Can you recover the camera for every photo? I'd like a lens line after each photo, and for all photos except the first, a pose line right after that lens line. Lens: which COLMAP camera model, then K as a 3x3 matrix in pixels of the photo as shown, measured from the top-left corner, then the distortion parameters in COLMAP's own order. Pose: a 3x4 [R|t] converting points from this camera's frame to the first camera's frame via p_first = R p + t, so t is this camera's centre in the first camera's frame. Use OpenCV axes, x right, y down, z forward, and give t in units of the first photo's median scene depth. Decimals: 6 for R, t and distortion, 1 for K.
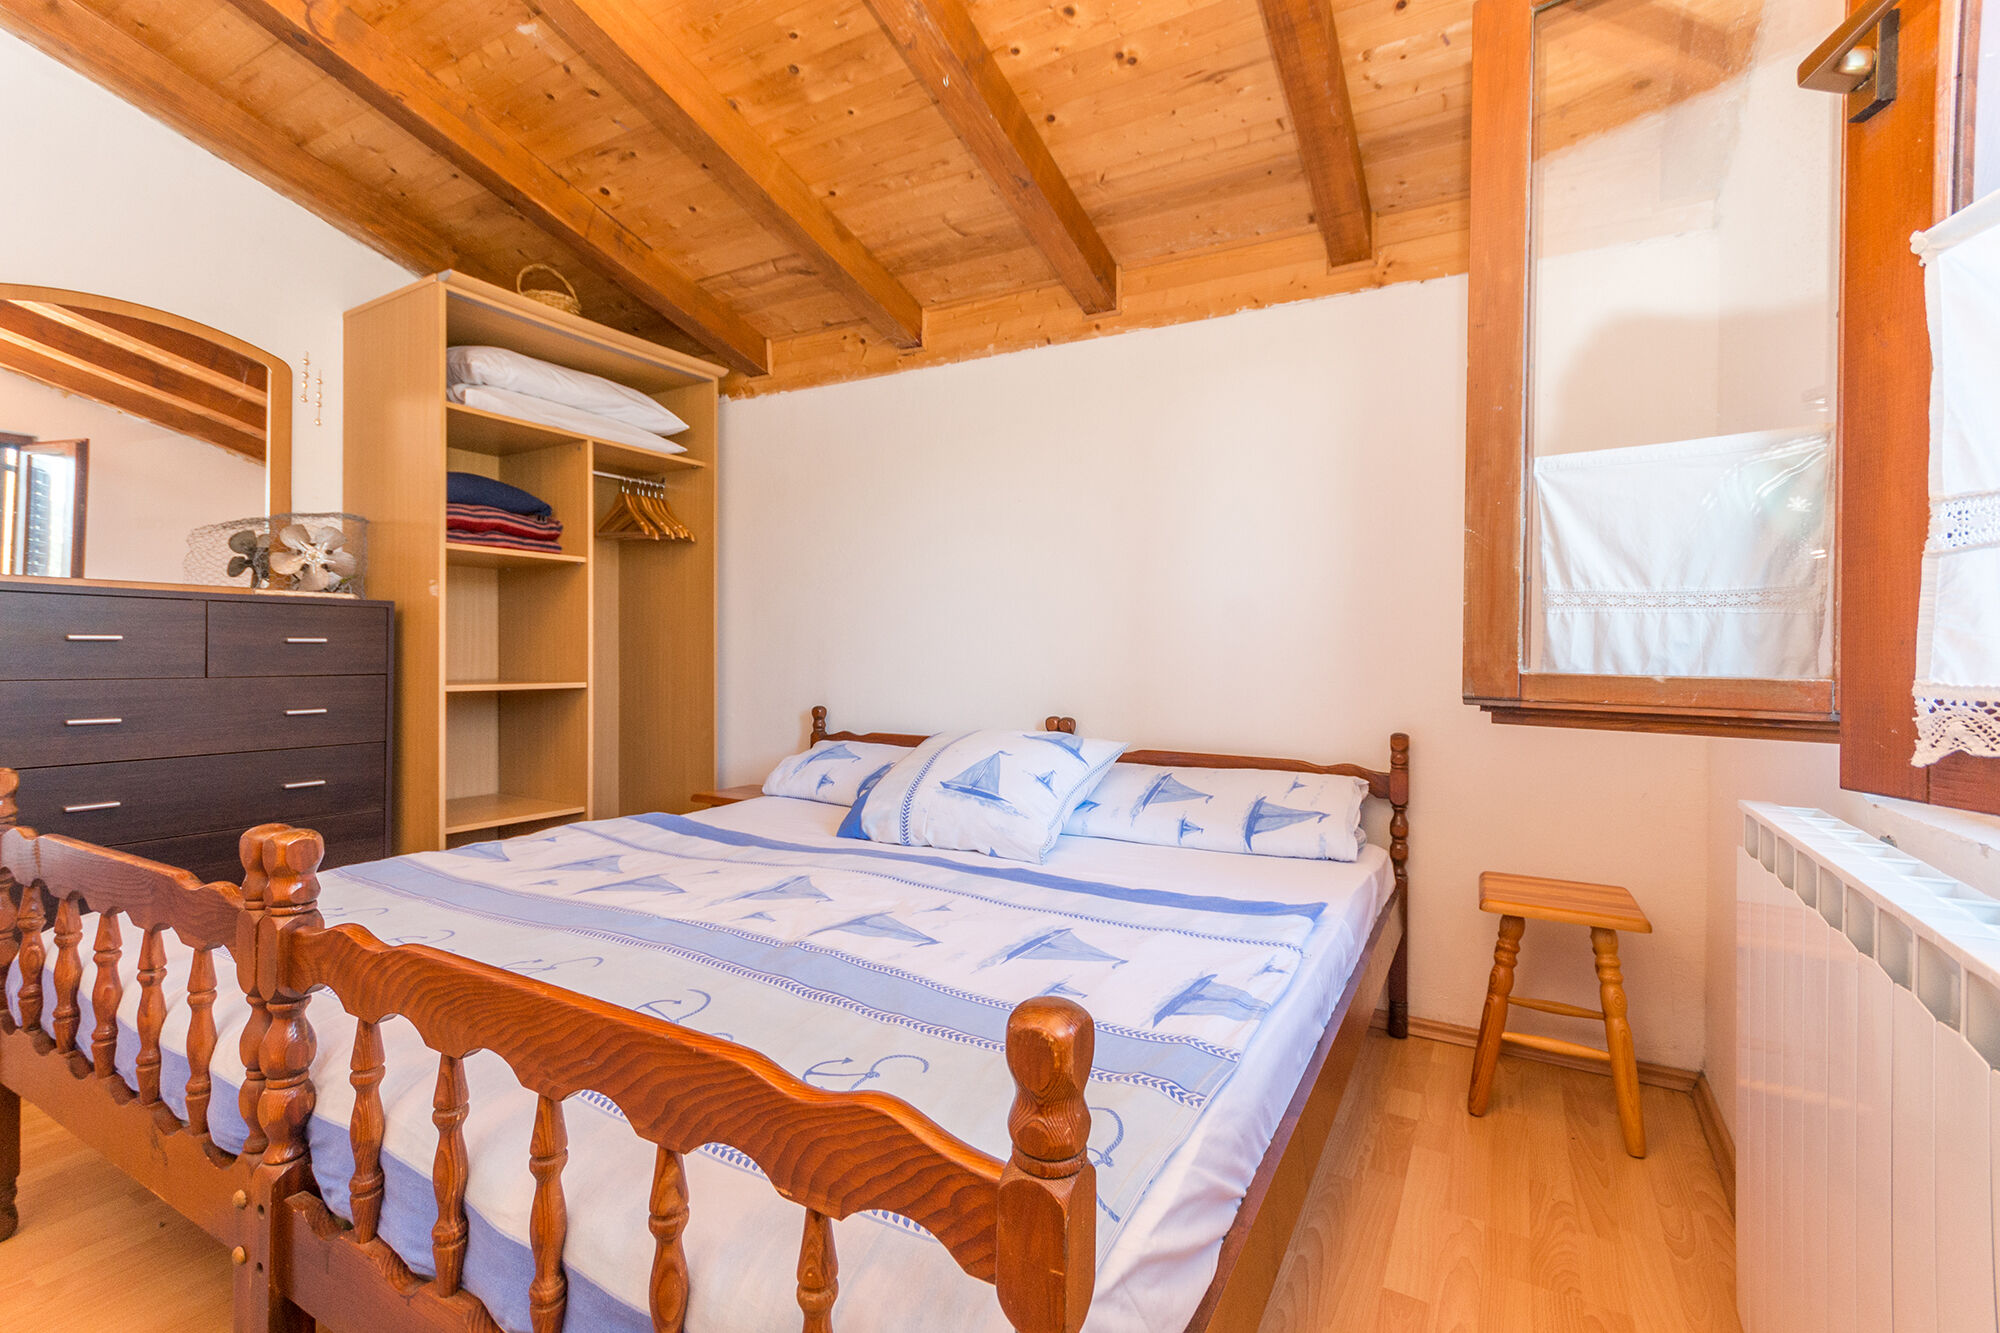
lens RADIAL K [[874.6, 0, 1001.9], [0, 874.6, 632.3], [0, 0, 1]] dist [0.002909, 0.000283]
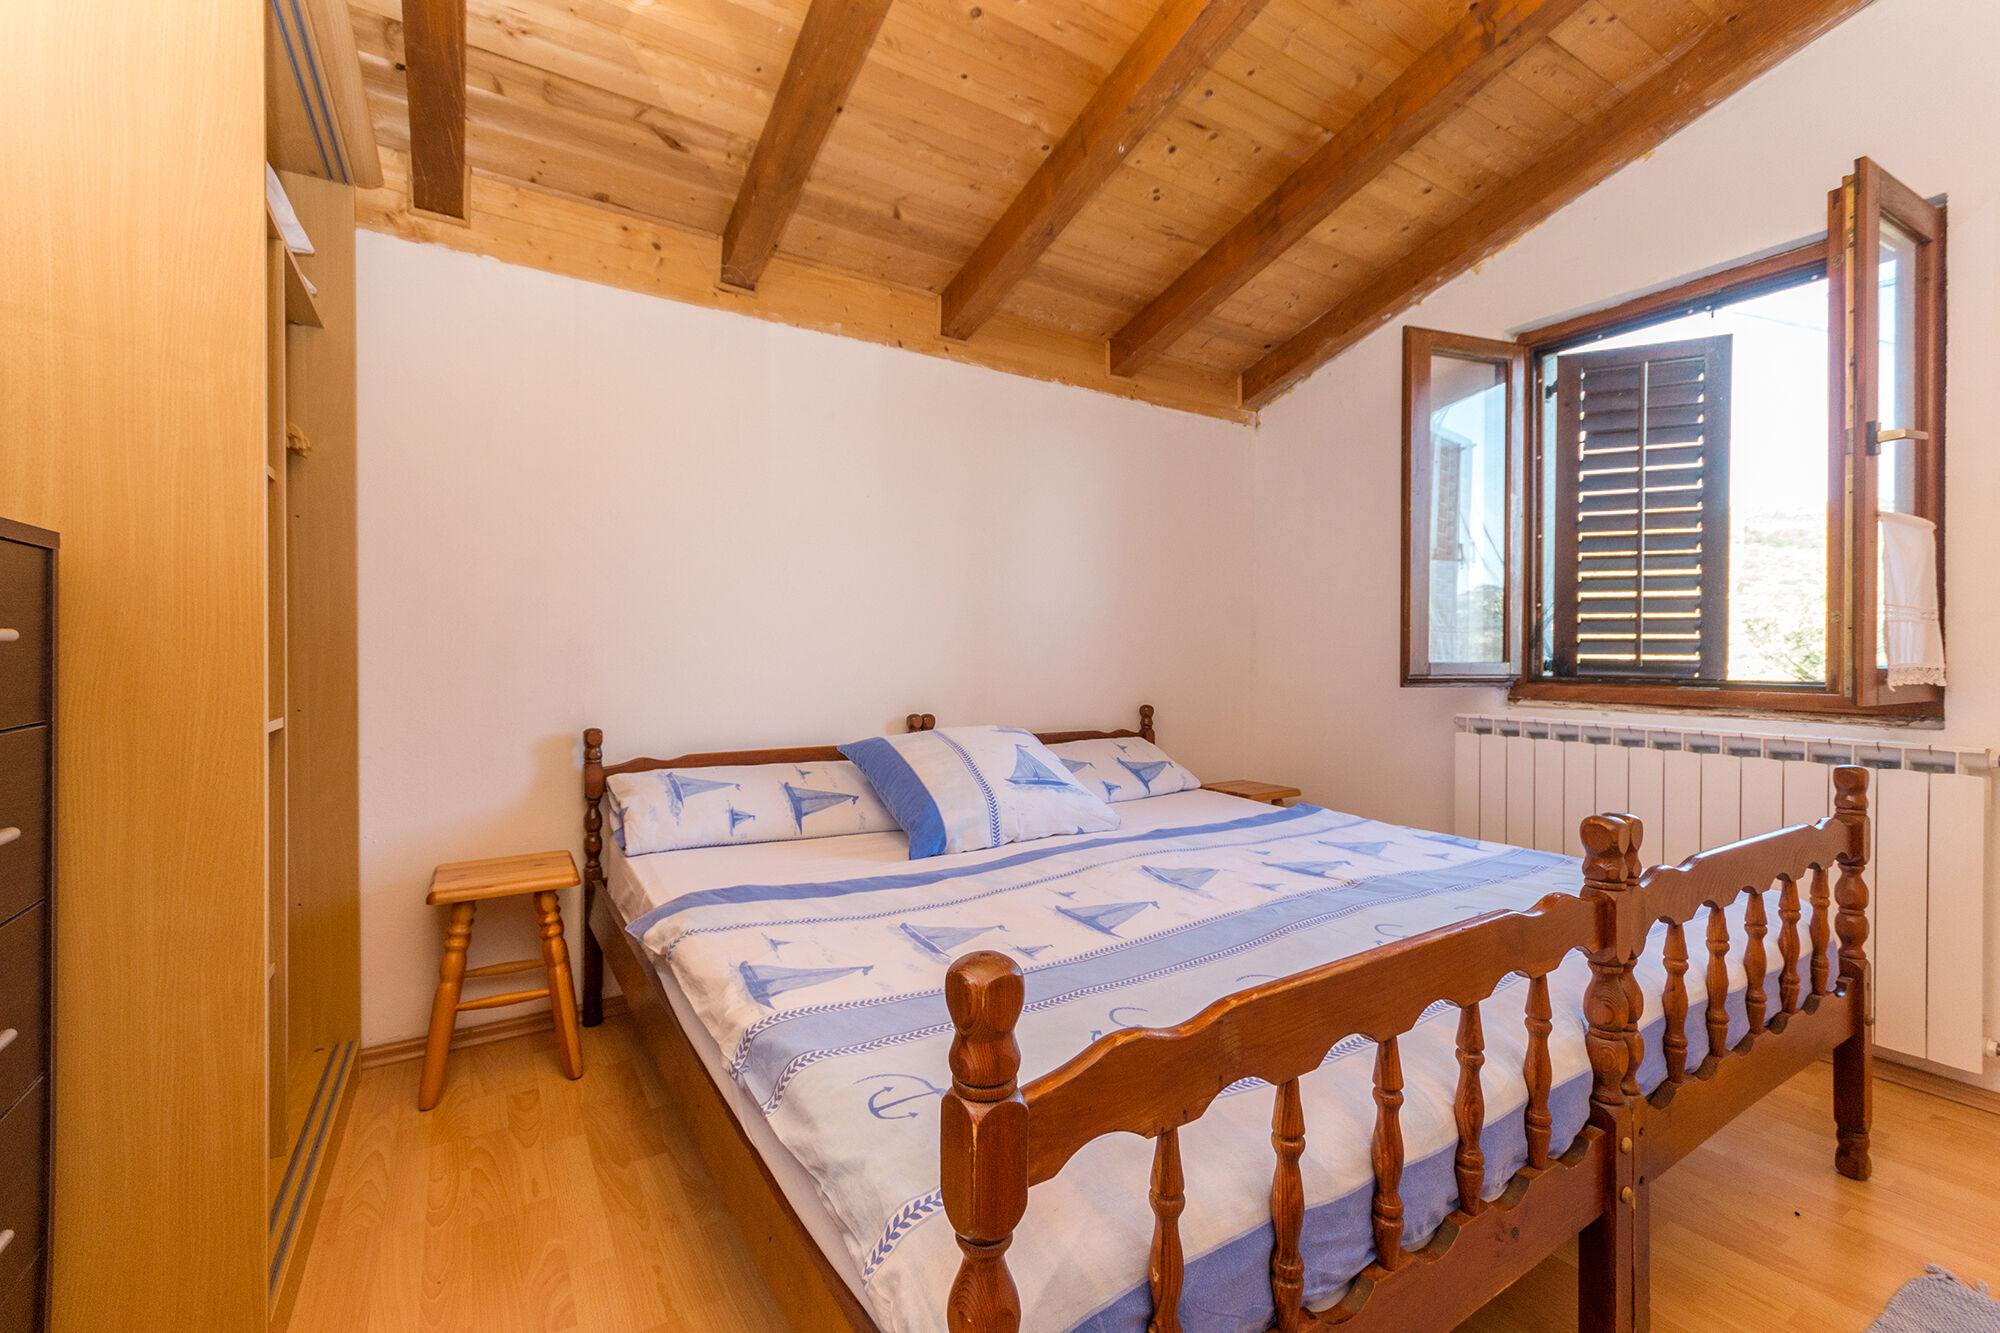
lens RADIAL K [[863.1, 0, 1012.6], [0, 863.1, 653.3], [0, 0, 1]] dist [-0.044108, 0.000036]
pose [[0.460708, -0.009367, 0.887502, -0.886055], [-0.019025, 0.999610, 0.020427, 0.000951], [-0.887348, -0.026295, 0.460351, 0.487251]]
